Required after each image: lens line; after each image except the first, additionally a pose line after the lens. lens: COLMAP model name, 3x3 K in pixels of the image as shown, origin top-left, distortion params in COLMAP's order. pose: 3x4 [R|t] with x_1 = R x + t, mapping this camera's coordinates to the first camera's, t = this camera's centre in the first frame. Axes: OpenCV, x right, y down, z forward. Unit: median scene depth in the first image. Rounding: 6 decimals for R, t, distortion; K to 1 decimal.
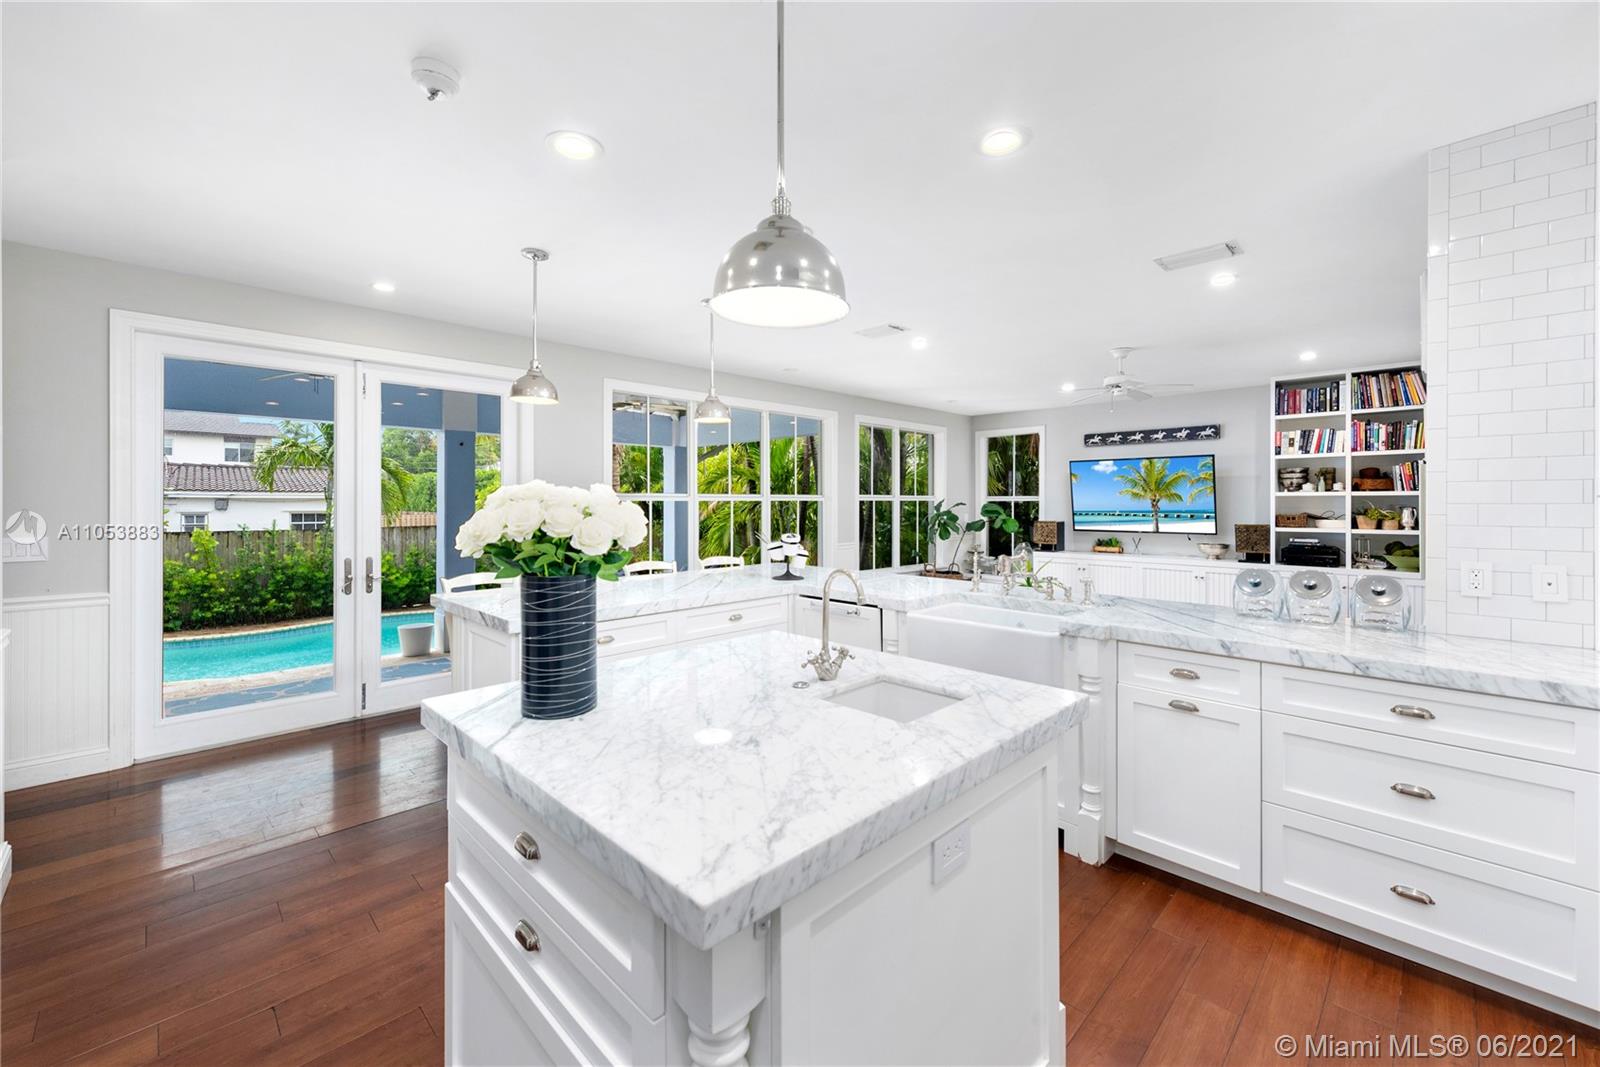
lens RADIAL K [[639.6, 0, 807.8], [0, 639.6, 511.8], [0, 0, 1]] dist [0.011350, -0.005655]
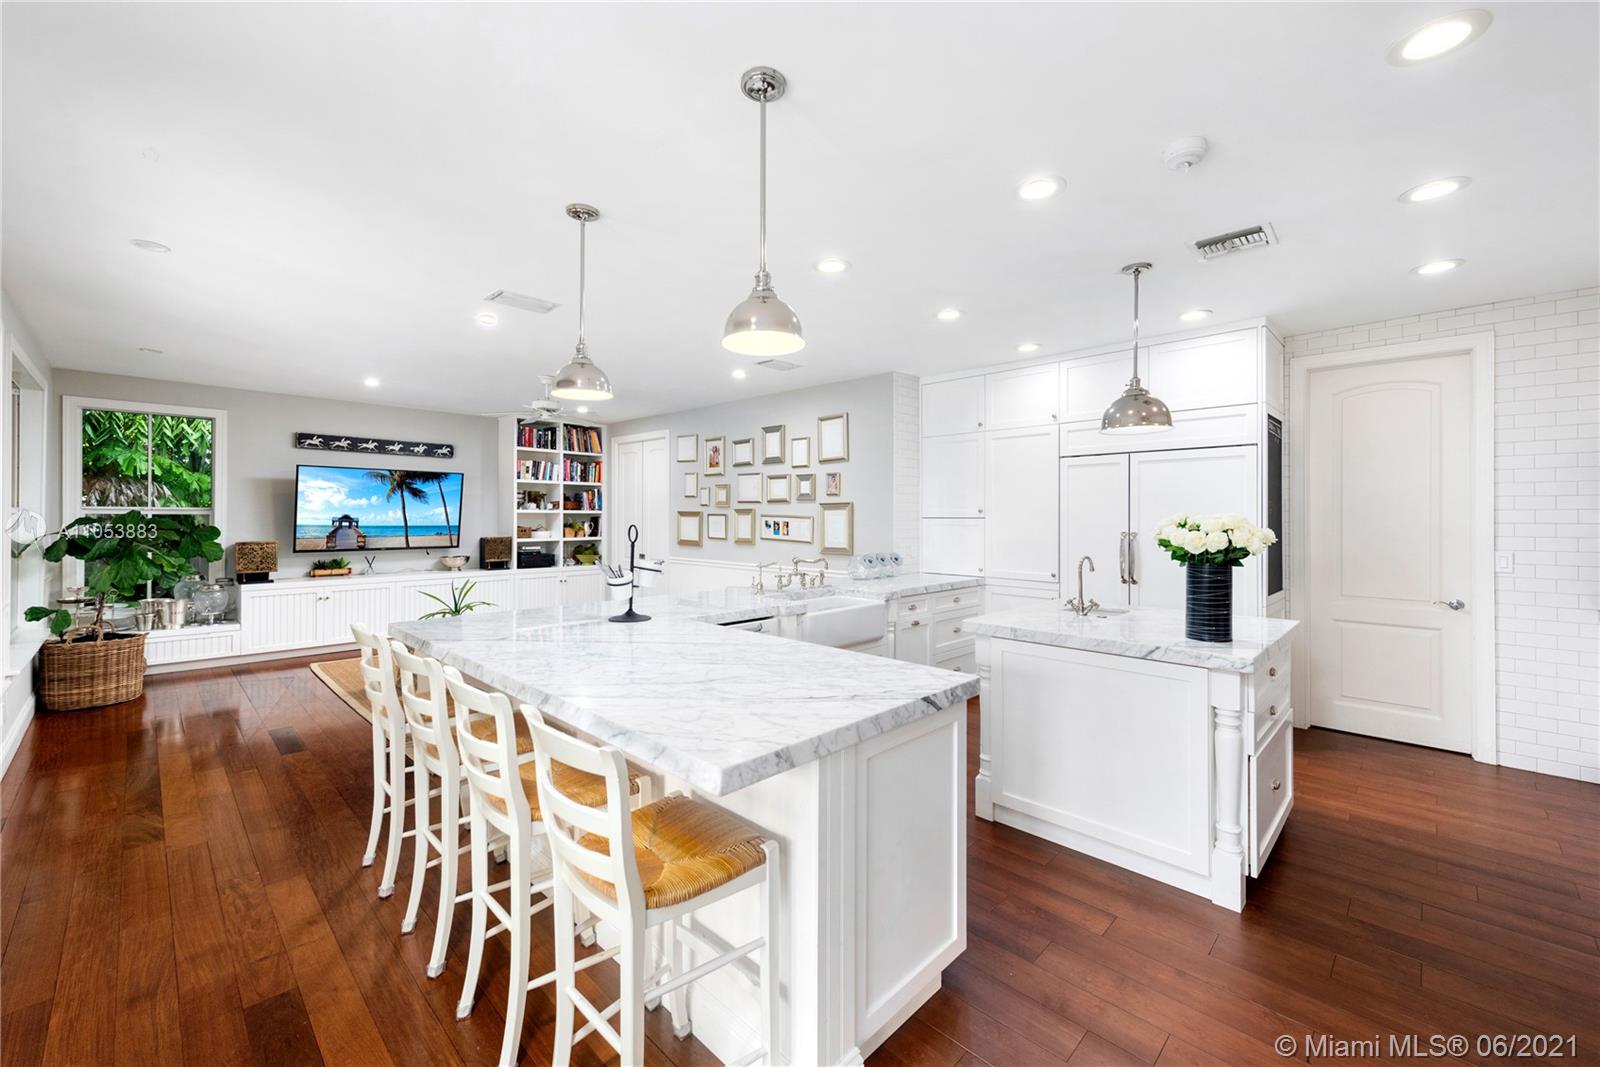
lens RADIAL K [[639.6, 0, 807.8], [0, 639.6, 511.8], [0, 0, 1]] dist [0.011350, -0.005655]
pose [[-0.023374, 0.007005, 0.999702, -0.506793], [0.008380, 0.999942, -0.006811, -0.013518], [-0.999692, 0.008218, -0.023431, 0.490066]]
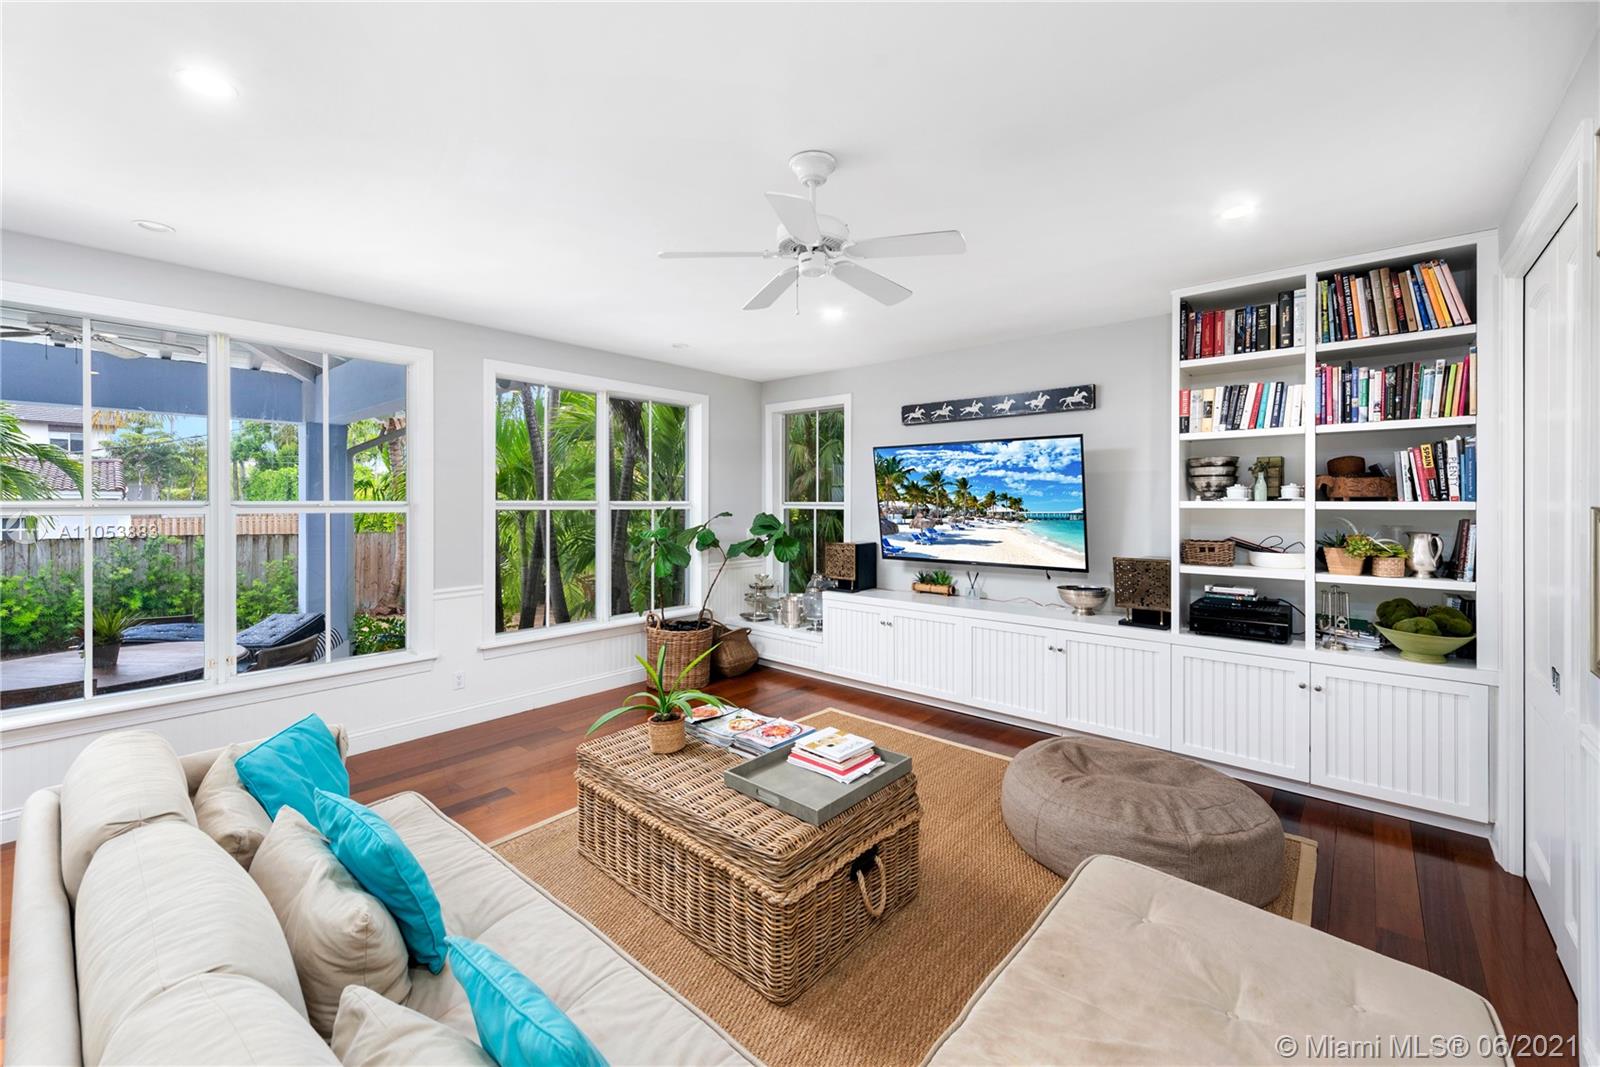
lens RADIAL K [[639.6, 0, 807.8], [0, 639.6, 511.8], [0, 0, 1]] dist [0.011350, -0.005655]
pose [[0.997410, 0.003330, 0.071847, 0.381415], [-0.003303, 0.999994, -0.000491, -0.020483], [-0.071849, 0.000252, 0.997416, 0.489175]]
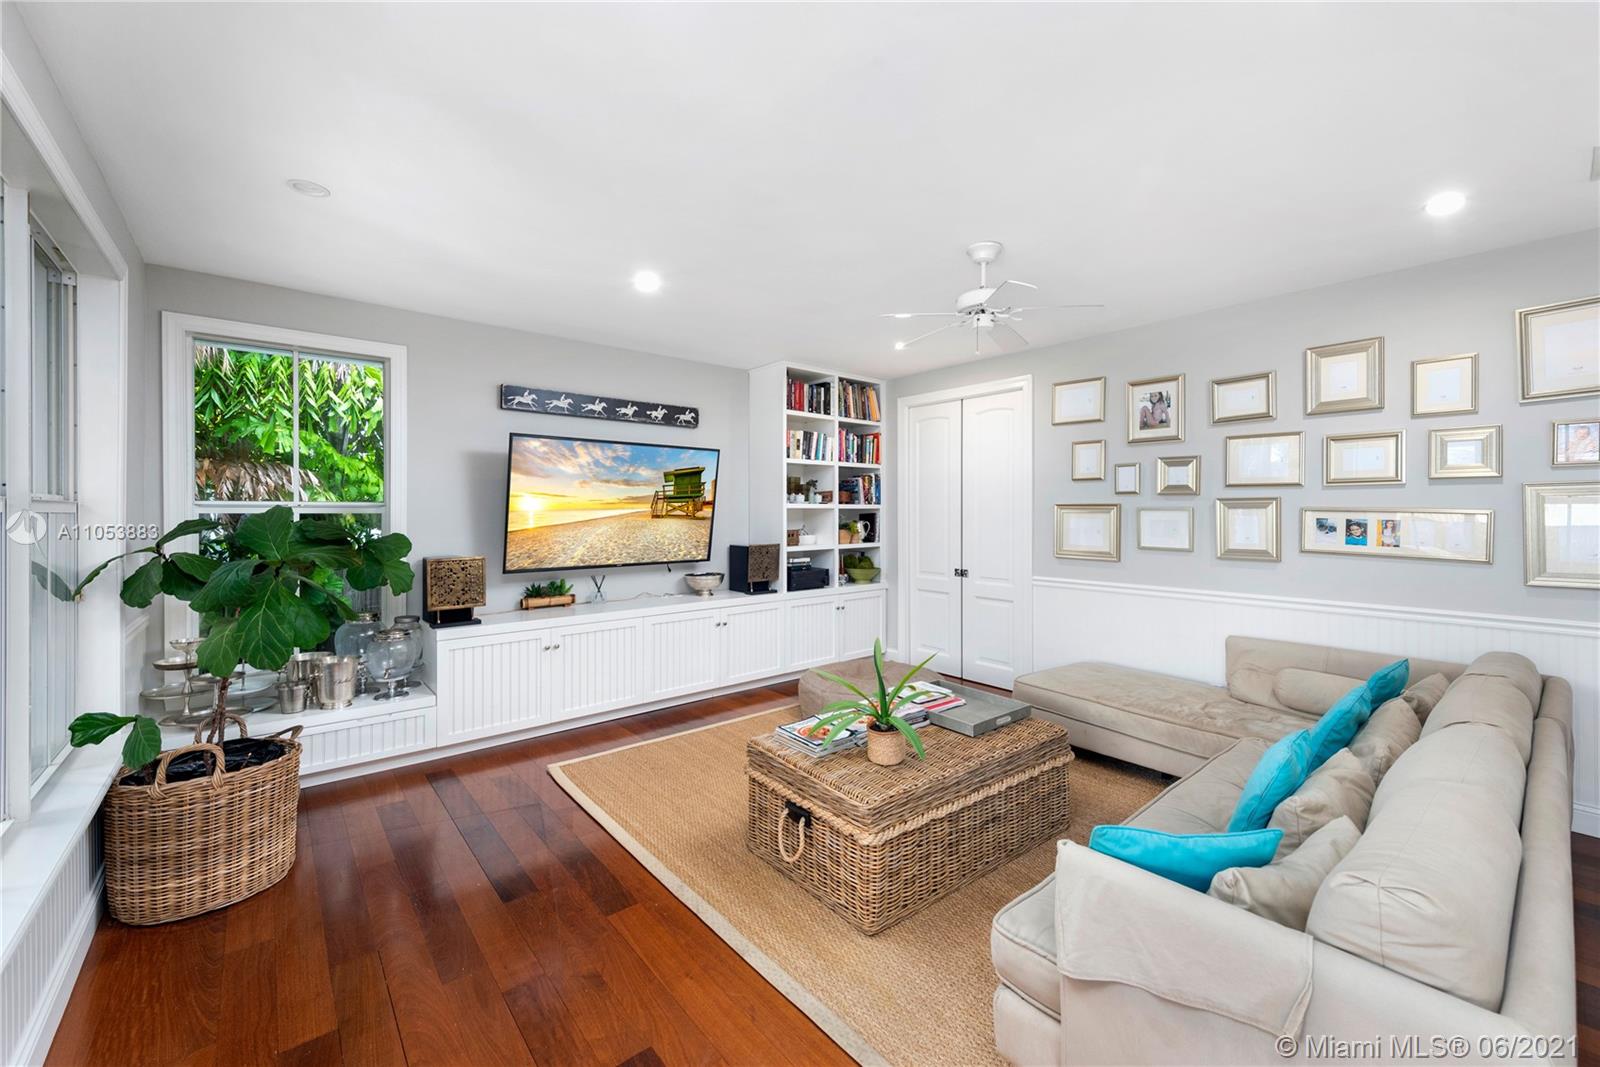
lens RADIAL K [[639.6, 0, 807.8], [0, 639.6, 511.8], [0, 0, 1]] dist [0.011350, -0.005655]
pose [[0.082724, 0.000294, 0.996572, -0.078914], [0.014898, 0.999888, -0.001532, -0.018651], [-0.996461, 0.014974, 0.082711, 0.927342]]
